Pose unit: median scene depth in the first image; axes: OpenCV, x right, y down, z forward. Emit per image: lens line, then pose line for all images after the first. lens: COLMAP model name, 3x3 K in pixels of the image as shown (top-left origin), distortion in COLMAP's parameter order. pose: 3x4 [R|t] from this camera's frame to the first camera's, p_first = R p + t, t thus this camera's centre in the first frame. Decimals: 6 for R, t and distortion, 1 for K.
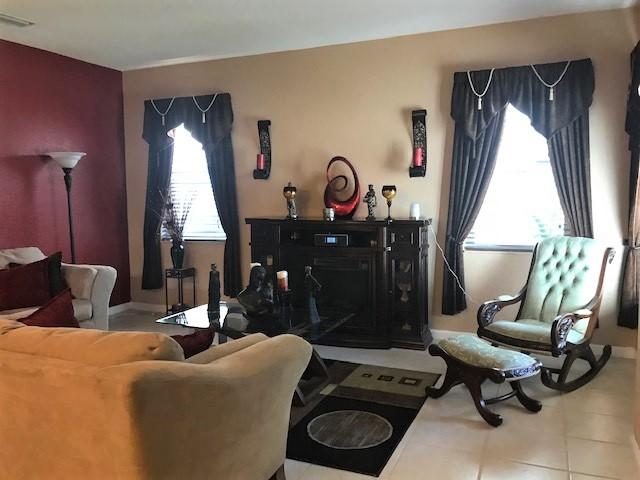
lens RADIAL K [[534.7, 0, 320.0], [0, 534.7, 240.0], [0, 0, 1]] dist [-0.013661, -0.015150]
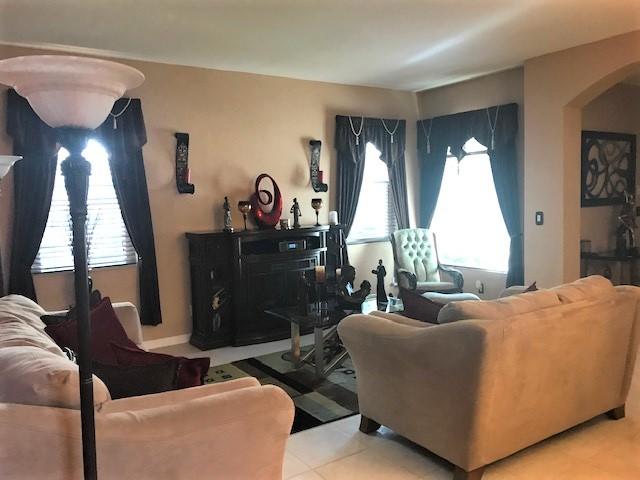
lens RADIAL K [[534.7, 0, 320.0], [0, 534.7, 240.0], [0, 0, 1]] dist [-0.013661, -0.015150]
pose [[0.524986, -0.069984, 0.848229, -0.912124], [0.107416, 0.994093, 0.015537, -0.023500], [-0.844305, 0.082957, 0.529402, 0.331893]]
